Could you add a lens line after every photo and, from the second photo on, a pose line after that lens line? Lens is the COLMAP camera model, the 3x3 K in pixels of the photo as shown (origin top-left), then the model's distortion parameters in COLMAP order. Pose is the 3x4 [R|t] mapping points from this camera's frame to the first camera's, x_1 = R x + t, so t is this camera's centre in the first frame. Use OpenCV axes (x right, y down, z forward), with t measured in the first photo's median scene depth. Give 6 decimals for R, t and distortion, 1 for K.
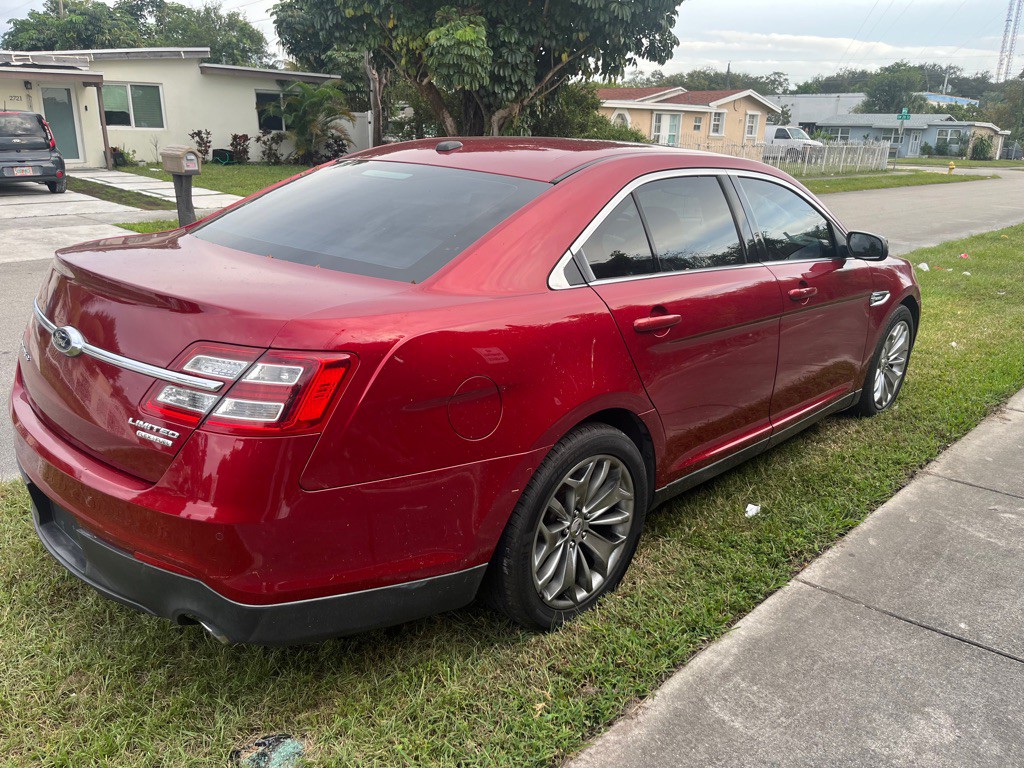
lens RADIAL K [[796.2, 0, 512.0], [0, 796.2, 384.0], [0, 0, 1]] dist [-0.005645, -0.015184]
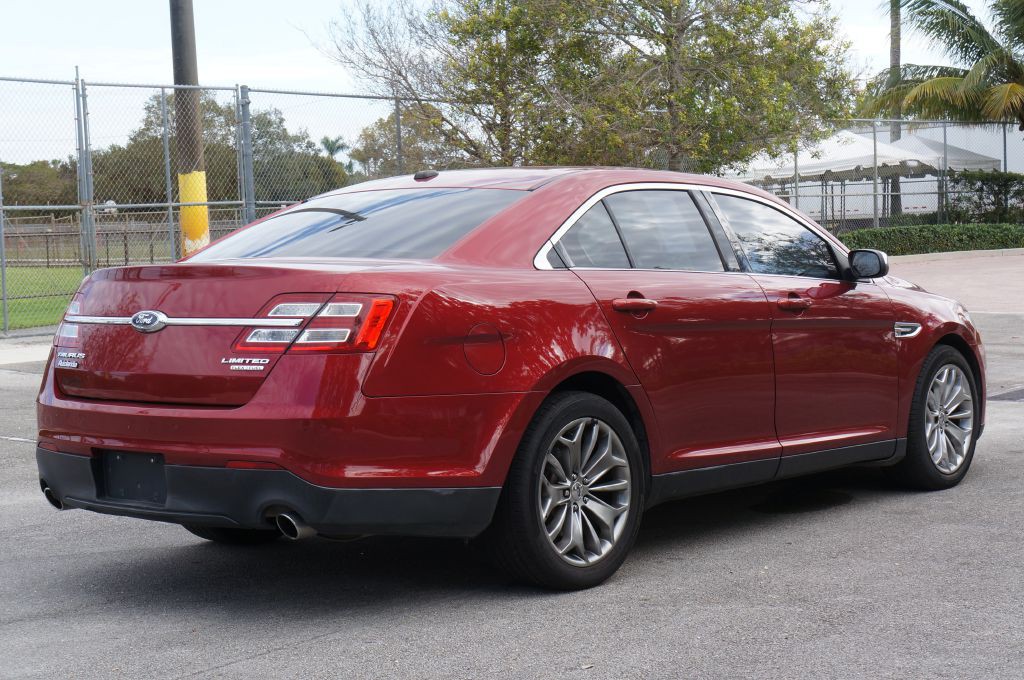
lens RADIAL K [[1834.2, 0, 512.0], [0, 1834.2, 340.0], [0, 0, 1]] dist [-0.054024, 1.552883]
pose [[0.996085, -0.063517, 0.061480, -0.154202], [0.077825, 0.959949, -0.269148, 0.678912], [-0.041922, 0.272879, 0.961135, -1.509181]]
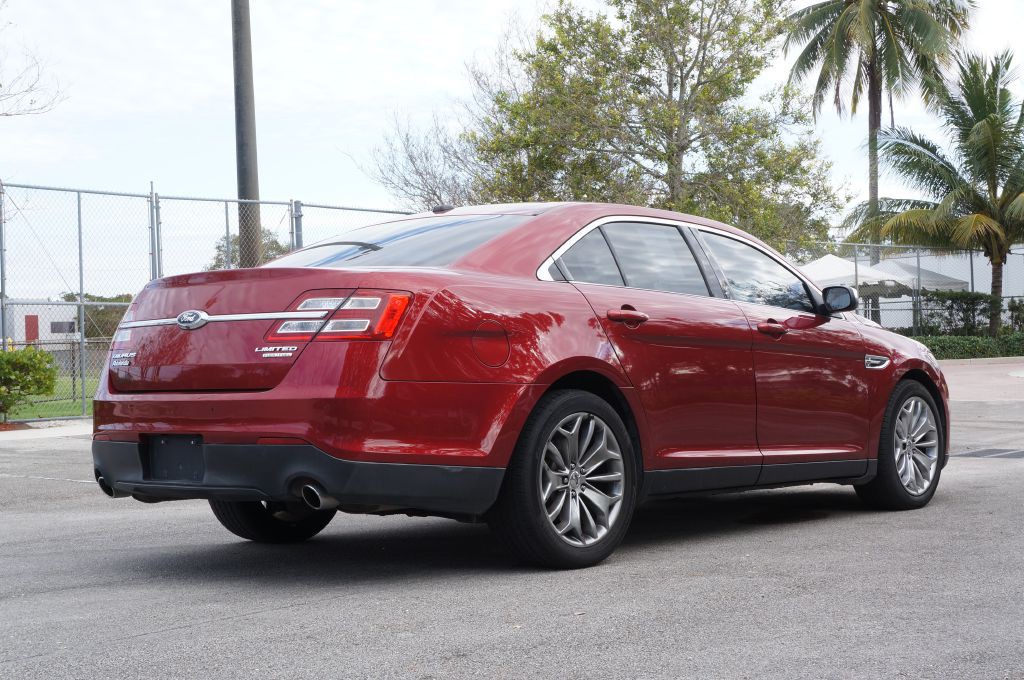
lens RADIAL K [[1622.9, 0, 512.0], [0, 1622.9, 340.0], [0, 0, 1]] dist [-0.006587, 0.843636]
pose [[0.997193, -0.056295, 0.049373, -0.128909], [0.069816, 0.937354, -0.341311, 0.851317], [-0.027066, 0.343799, 0.938653, -1.424754]]
